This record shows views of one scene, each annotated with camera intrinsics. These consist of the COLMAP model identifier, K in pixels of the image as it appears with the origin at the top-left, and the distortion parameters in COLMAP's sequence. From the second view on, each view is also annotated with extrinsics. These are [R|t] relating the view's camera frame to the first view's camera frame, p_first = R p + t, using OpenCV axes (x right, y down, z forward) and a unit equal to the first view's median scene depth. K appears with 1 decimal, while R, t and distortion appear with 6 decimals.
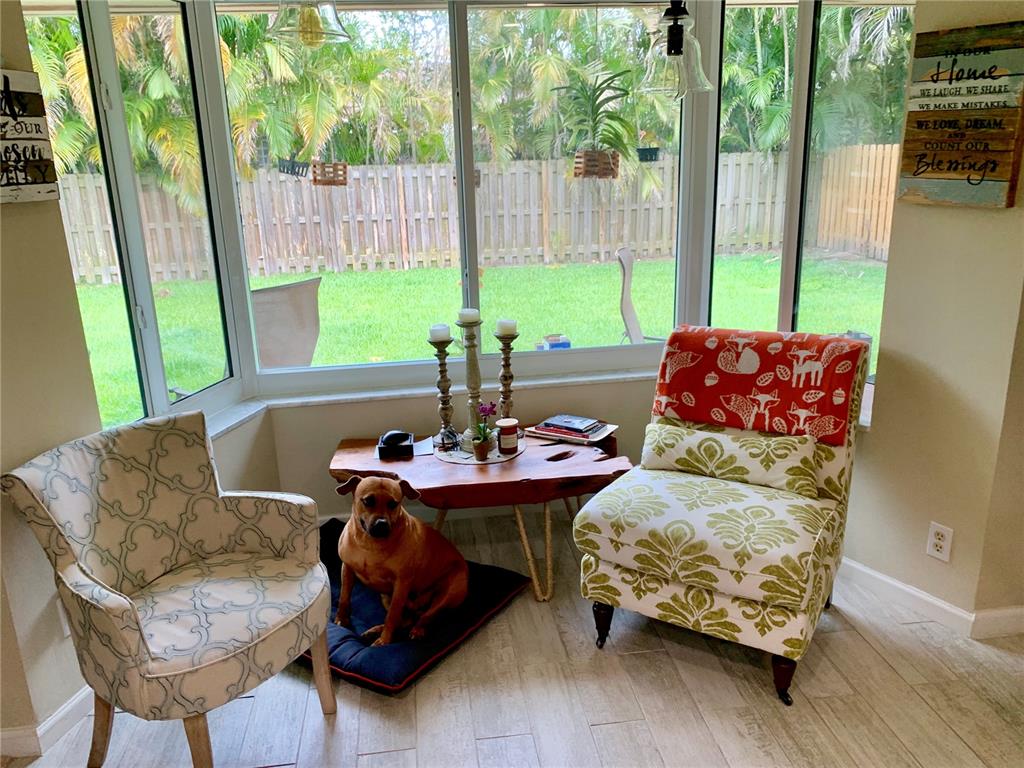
lens RADIAL K [[797.0, 0, 512.3], [0, 797.0, 380.3], [0, 0, 1]] dist [-0.008727, -0.019768]
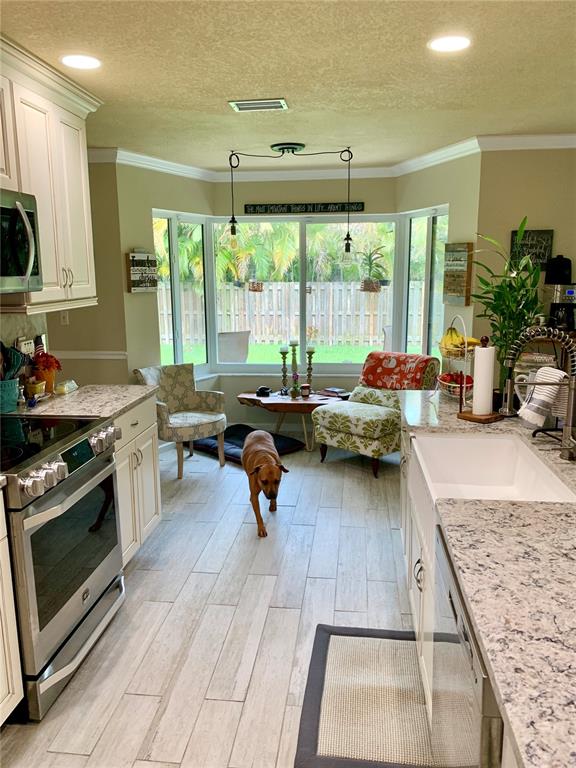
lens RADIAL K [[597.8, 0, 288.9], [0, 597.8, 385.8], [0, 0, 1]] dist [-0.008727, -0.019768]
pose [[0.967301, 0.071024, -0.243483, 0.447157], [-0.092796, 0.992536, -0.079132, 0.232787], [0.236045, 0.099138, 0.966672, -0.941749]]
